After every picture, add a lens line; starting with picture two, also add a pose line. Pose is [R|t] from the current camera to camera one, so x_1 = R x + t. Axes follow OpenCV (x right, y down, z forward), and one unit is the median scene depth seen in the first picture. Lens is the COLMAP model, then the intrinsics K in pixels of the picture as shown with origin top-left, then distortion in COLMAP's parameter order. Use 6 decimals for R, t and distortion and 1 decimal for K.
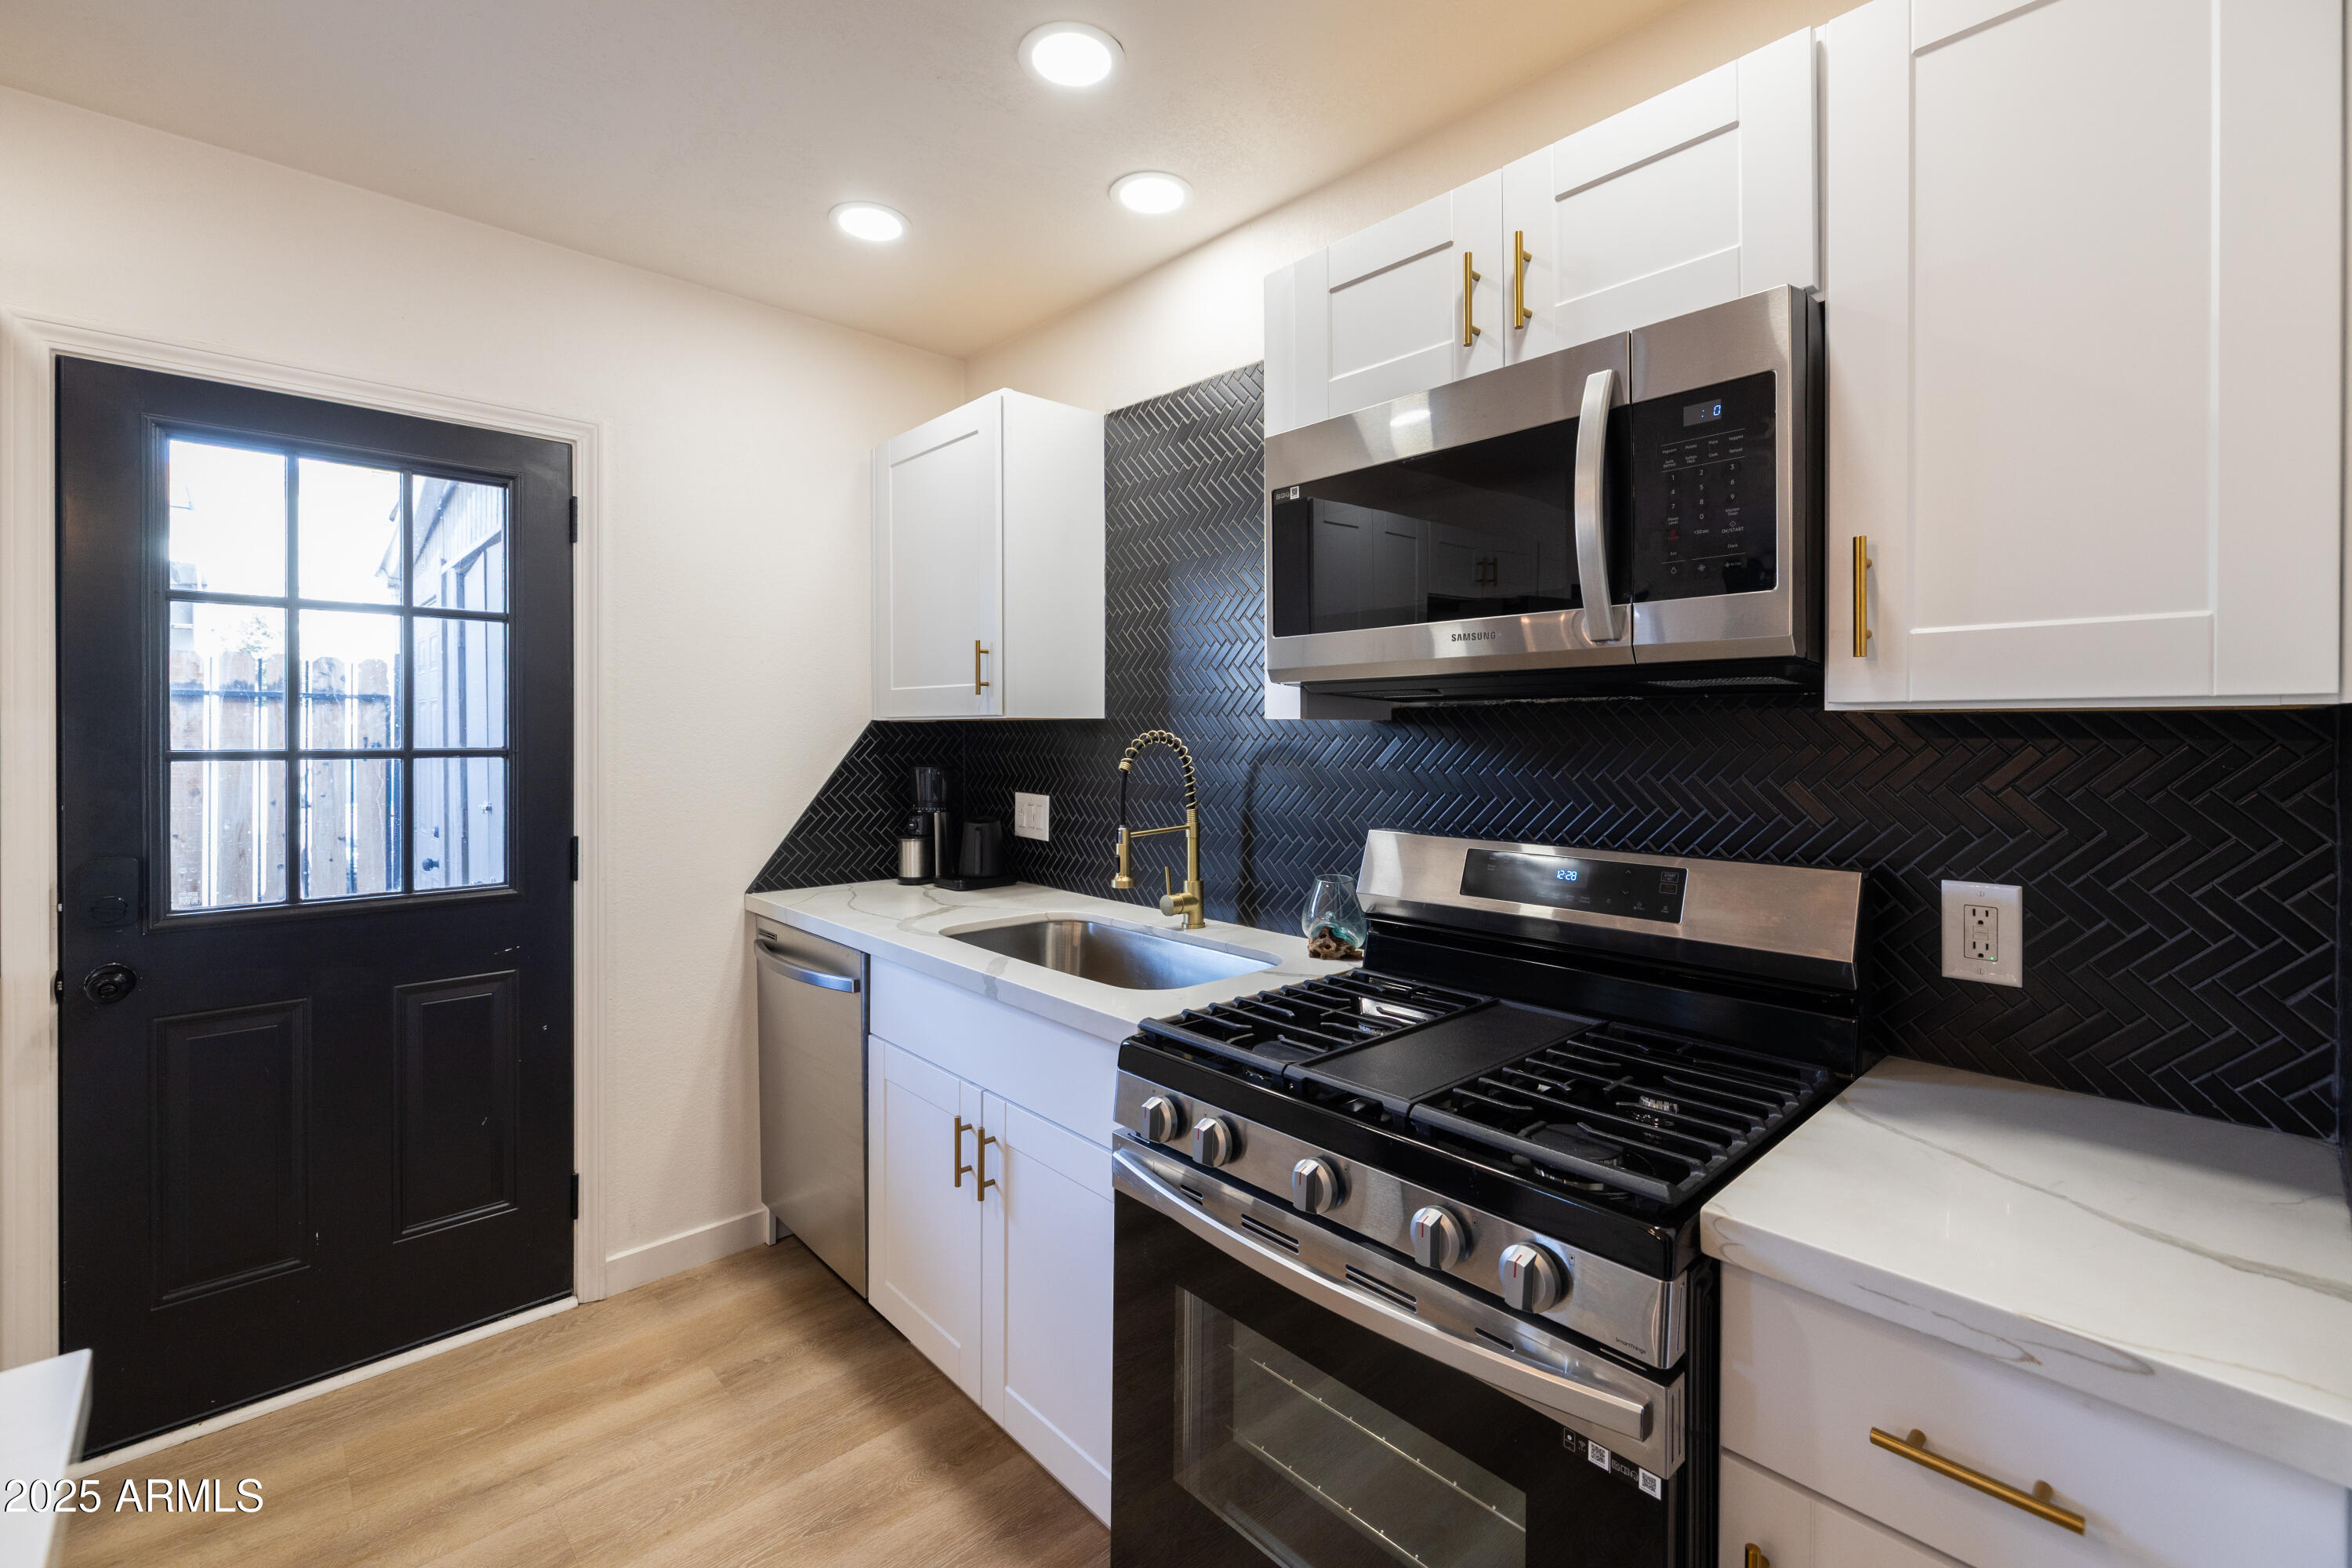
lens RADIAL K [[1008.2, 0, 1182.0], [0, 1008.2, 743.8], [0, 0, 1]] dist [-0.001669, -0.000176]
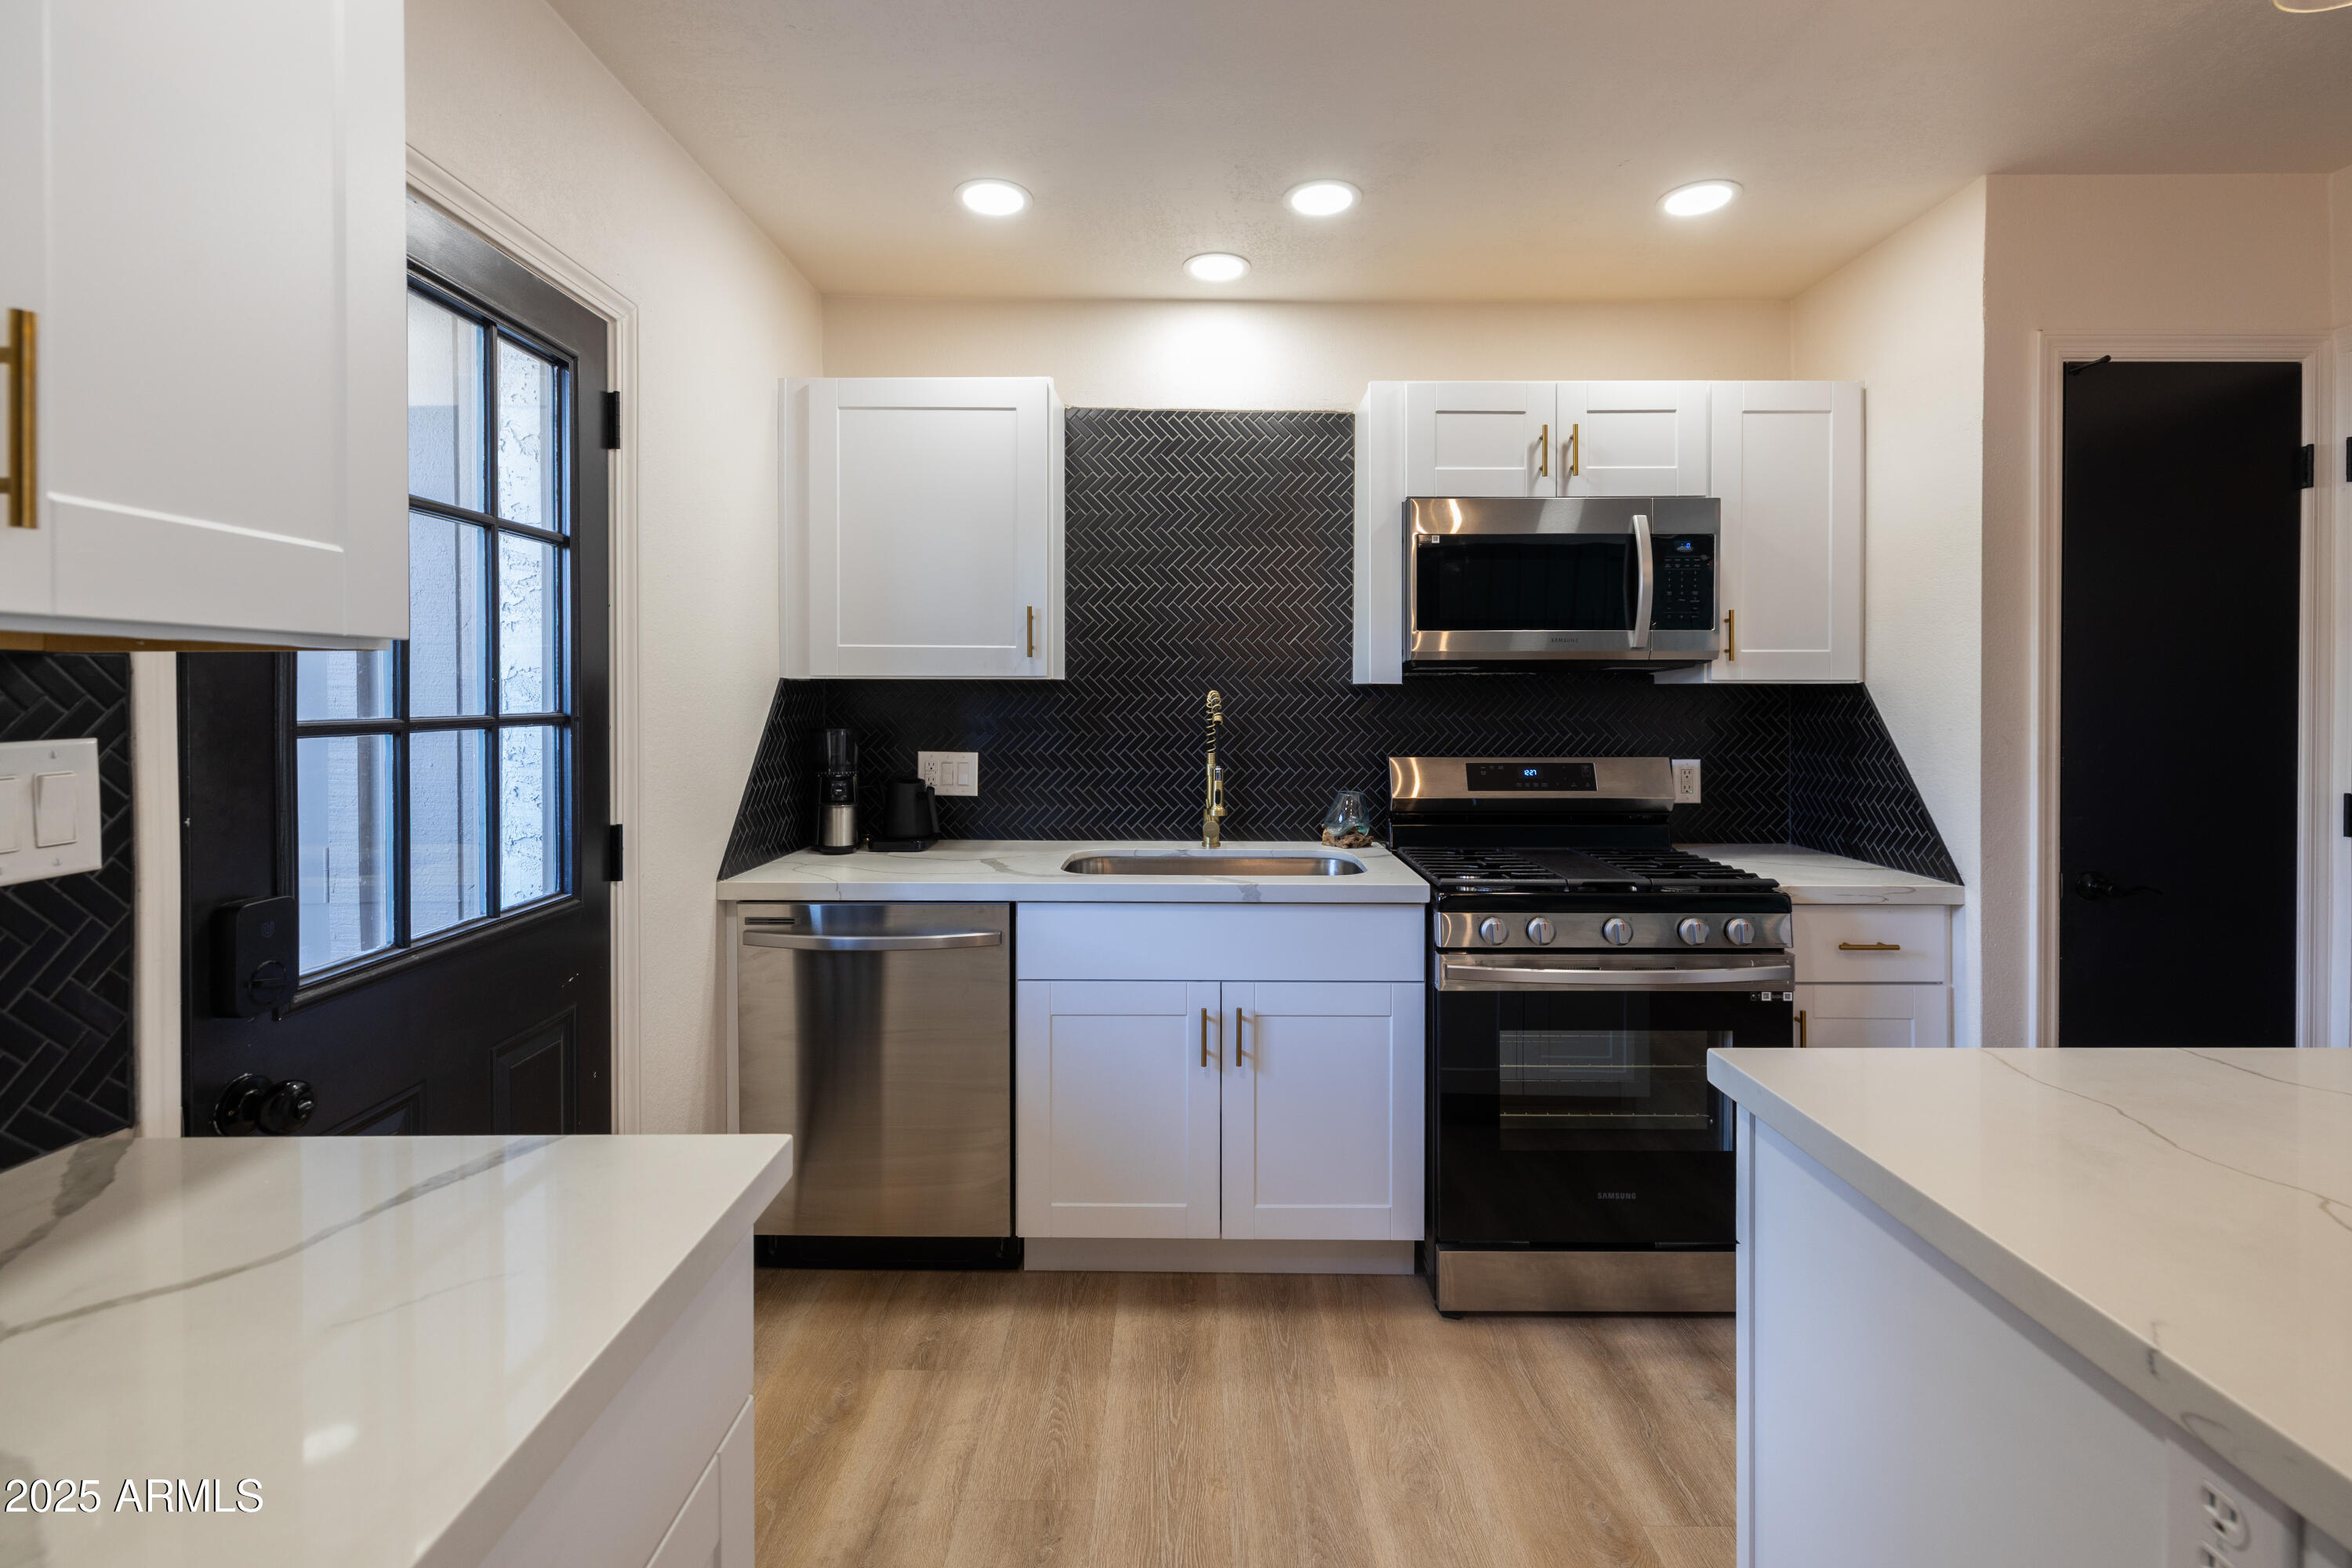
lens RADIAL K [[1026.2, 0, 1187.2], [0, 1026.2, 703.6], [0, 0, 1]] dist [-0.001277, -0.000338]
pose [[0.683291, -0.008001, 0.730102, -1.043179], [0.007231, 0.999965, 0.004191, -0.002787], [-0.730110, 0.002416, 0.683325, 0.154520]]
